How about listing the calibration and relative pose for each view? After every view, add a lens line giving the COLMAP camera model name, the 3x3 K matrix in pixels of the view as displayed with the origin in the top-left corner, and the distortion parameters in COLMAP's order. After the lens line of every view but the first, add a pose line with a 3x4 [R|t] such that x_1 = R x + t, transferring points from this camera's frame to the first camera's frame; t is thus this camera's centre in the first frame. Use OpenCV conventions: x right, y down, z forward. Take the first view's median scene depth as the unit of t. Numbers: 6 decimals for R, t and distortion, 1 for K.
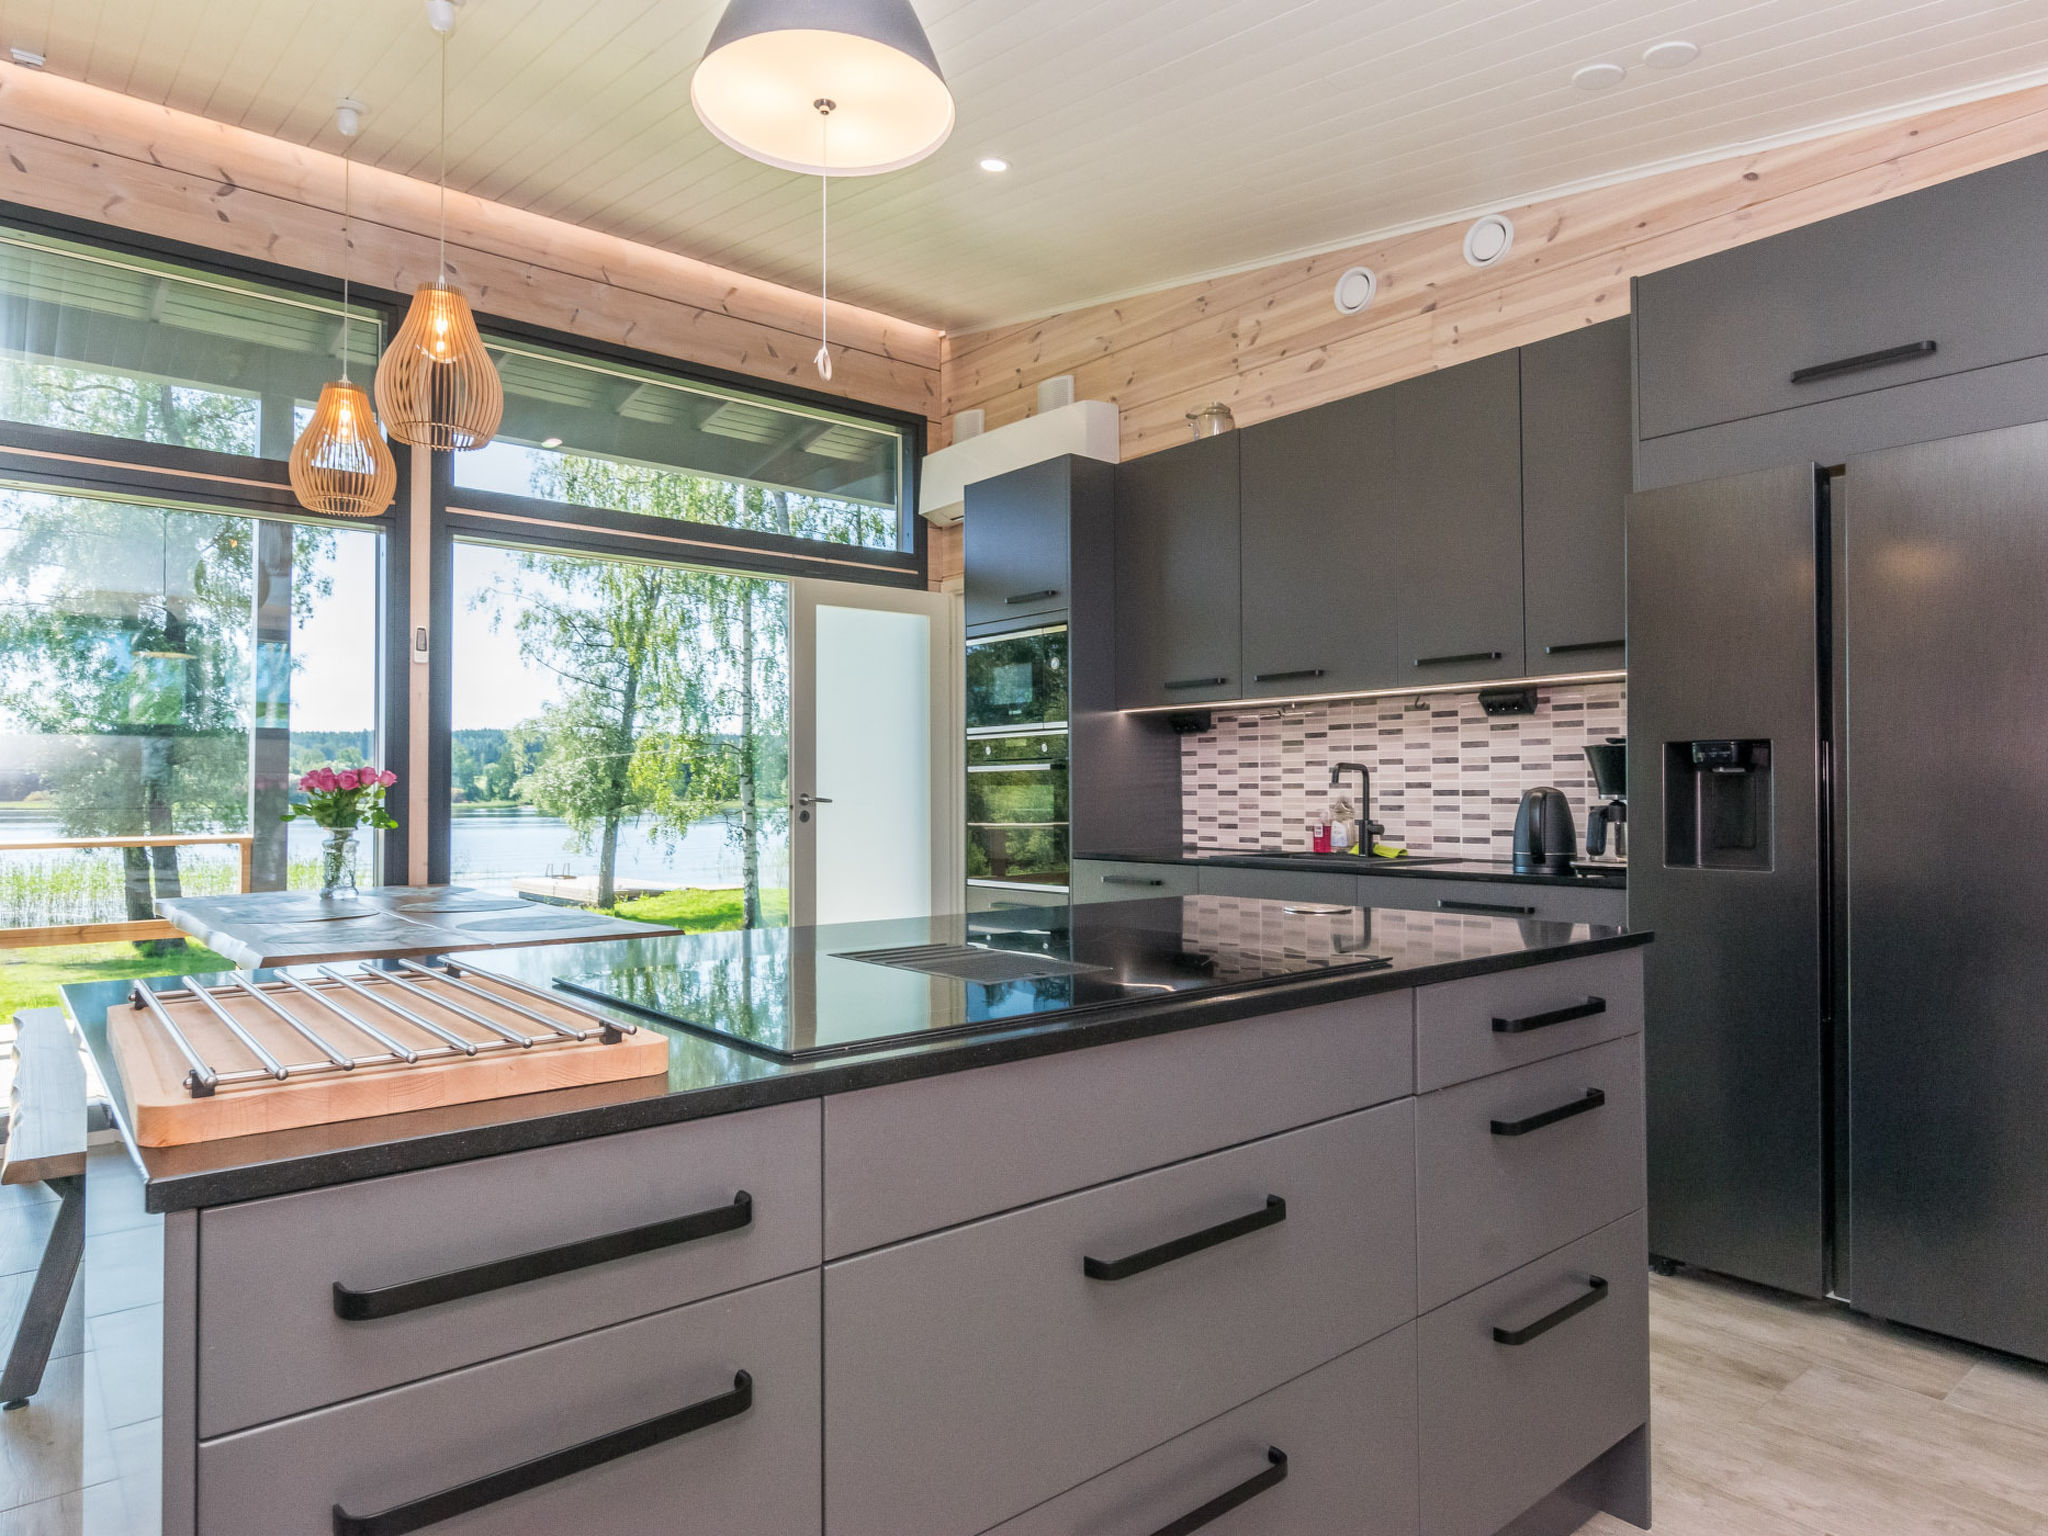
lens RADIAL K [[1260.7, 0, 1032.5], [0, 1260.7, 763.8], [0, 0, 1]] dist [-0.003322, -0.001032]
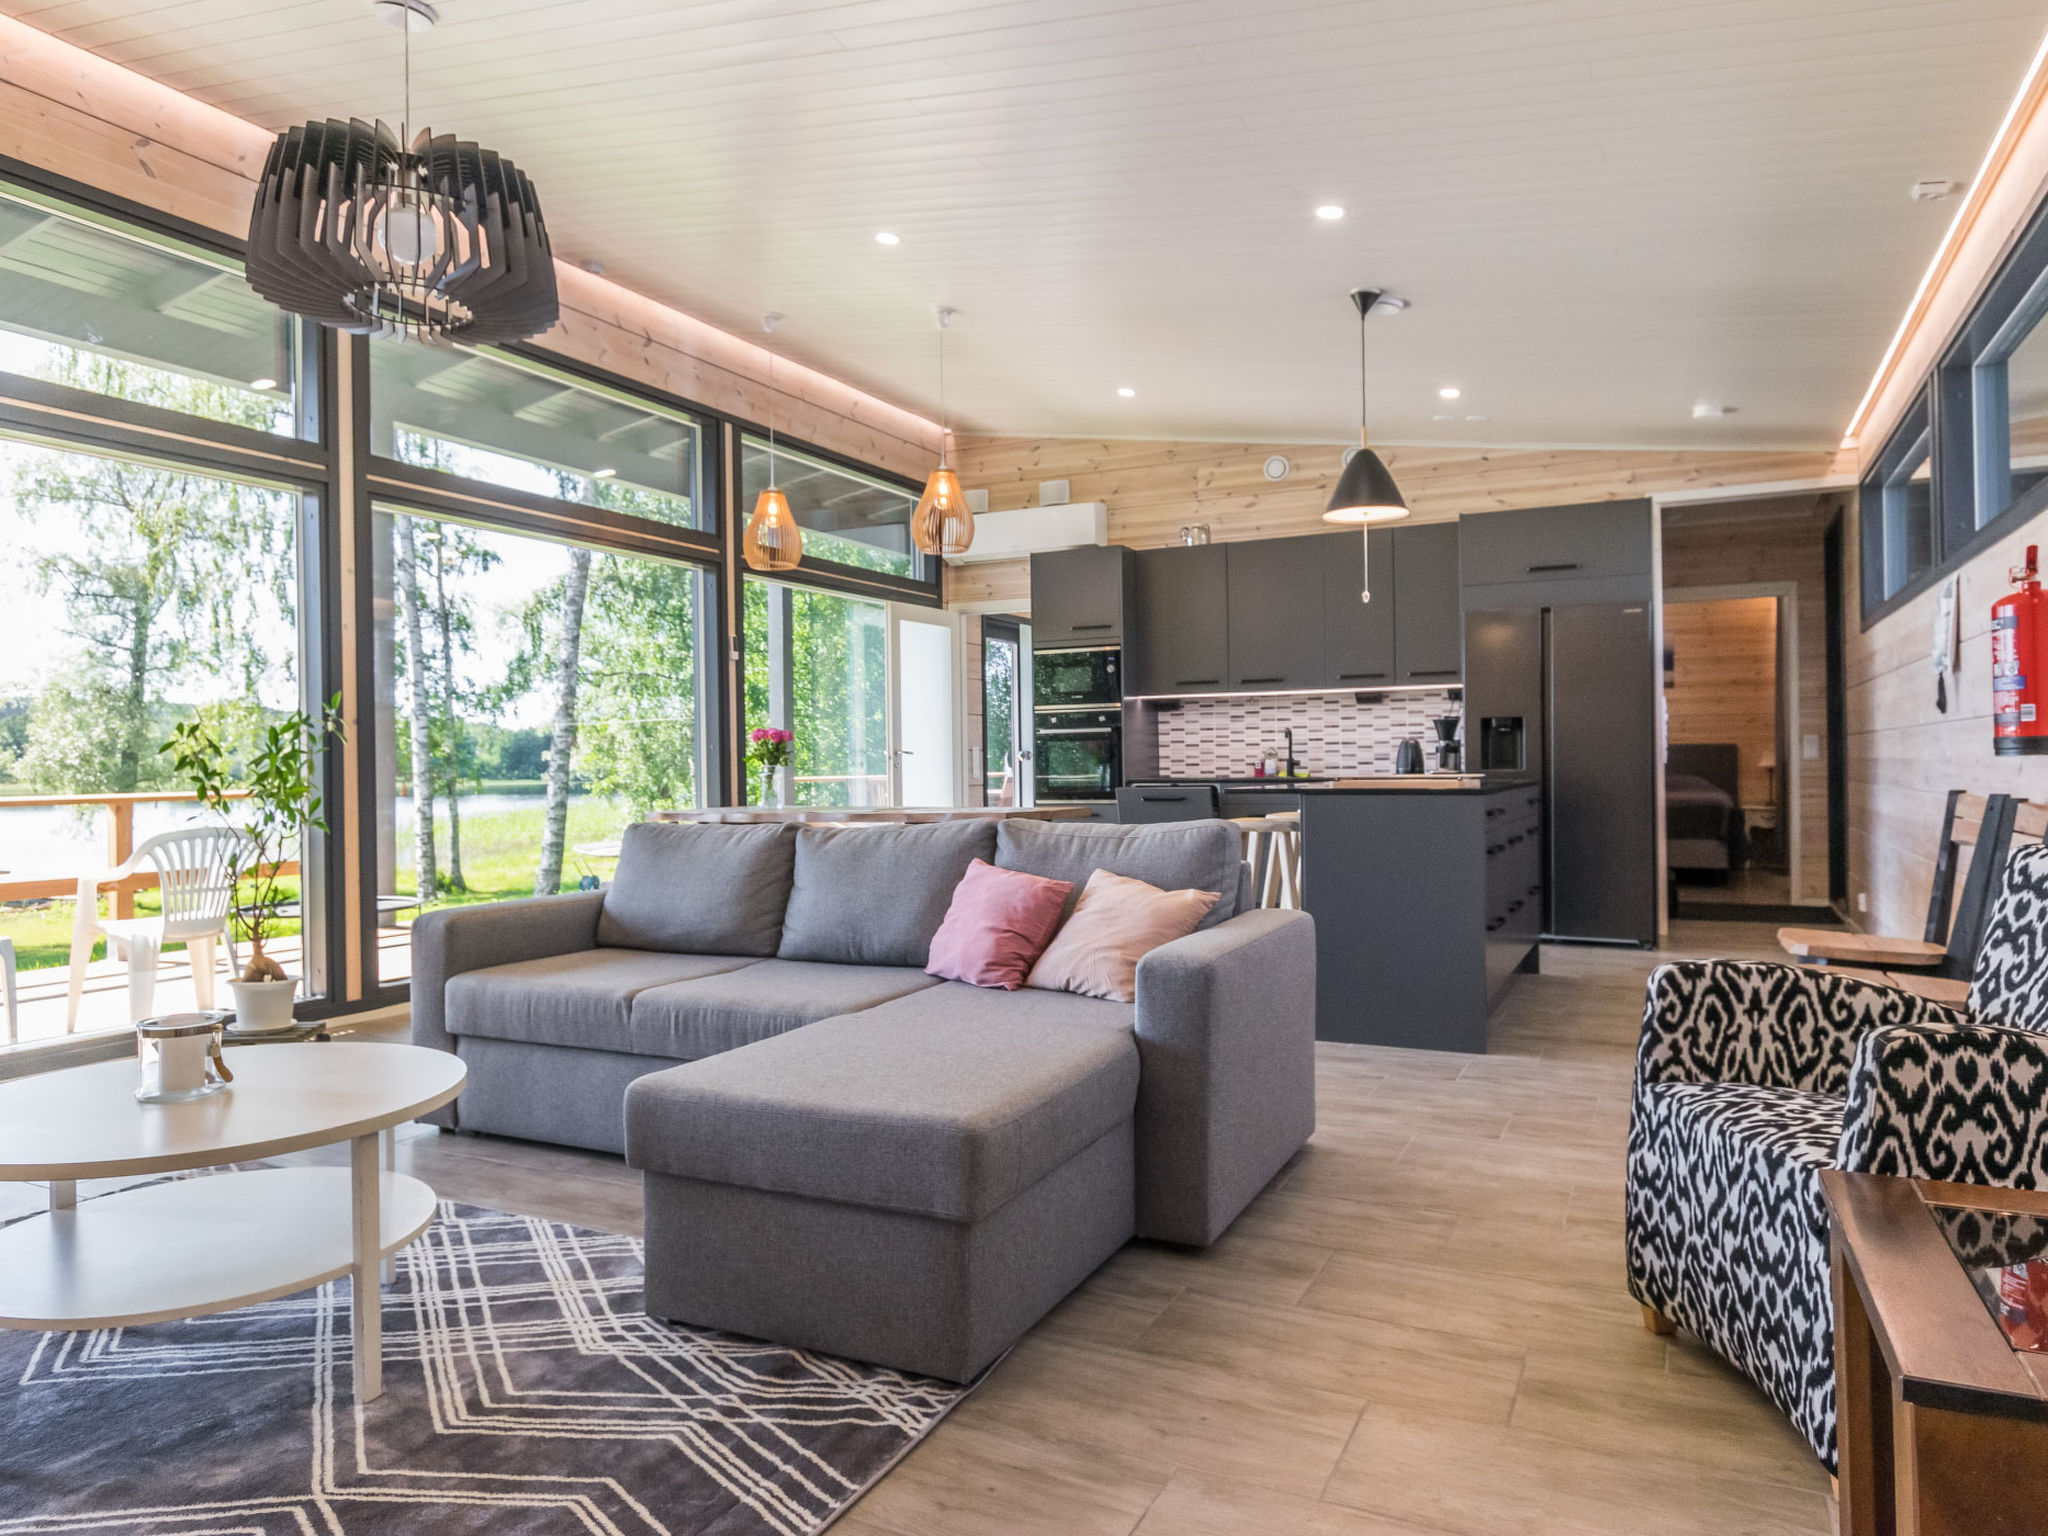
lens RADIAL K [[1350.8, 0, 1040.4], [0, 1350.8, 762.5], [0, 0, 1]] dist [-0.004507, -0.001414]
pose [[0.915707, -0.006344, 0.401796, -0.788533], [-0.001124, 0.999831, 0.018349, 0.012893], [-0.401845, -0.017253, 0.915545, -0.614594]]
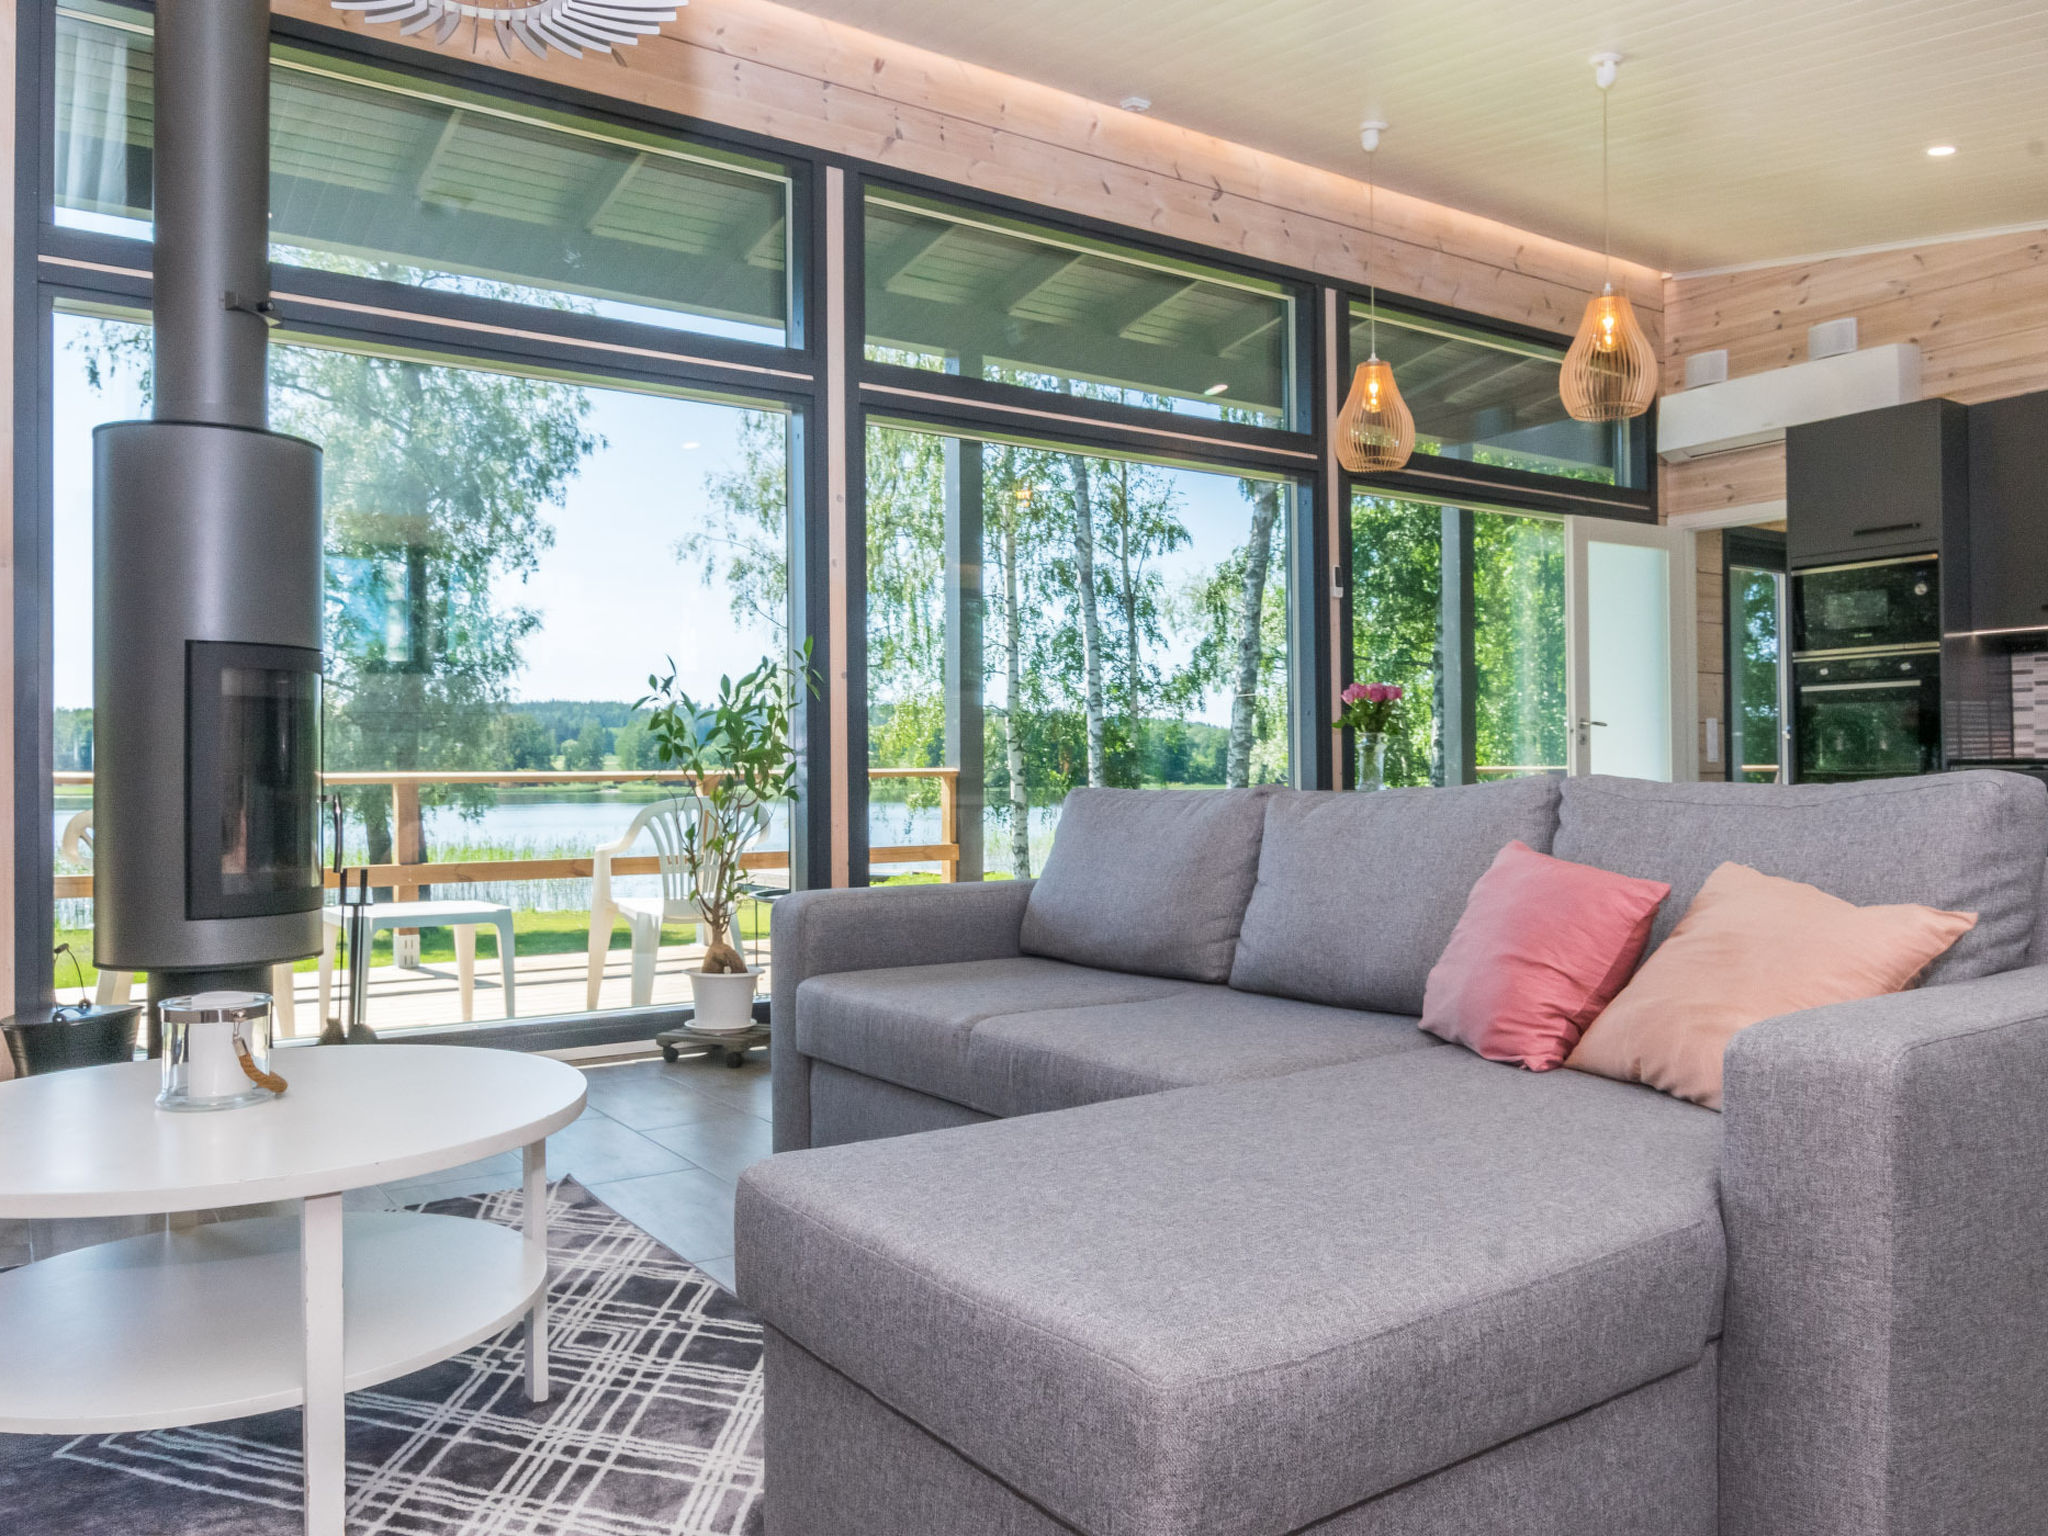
lens RADIAL K [[1549.2, 0, 1004.4], [0, 1549.2, 763.0], [0, 0, 1]] dist [0.000048, -0.003751]
pose [[0.994034, -0.004090, -0.108992, -0.624763], [0.005685, 0.999881, 0.014324, 0.047758], [0.108921, -0.014858, 0.993939, -0.428350]]
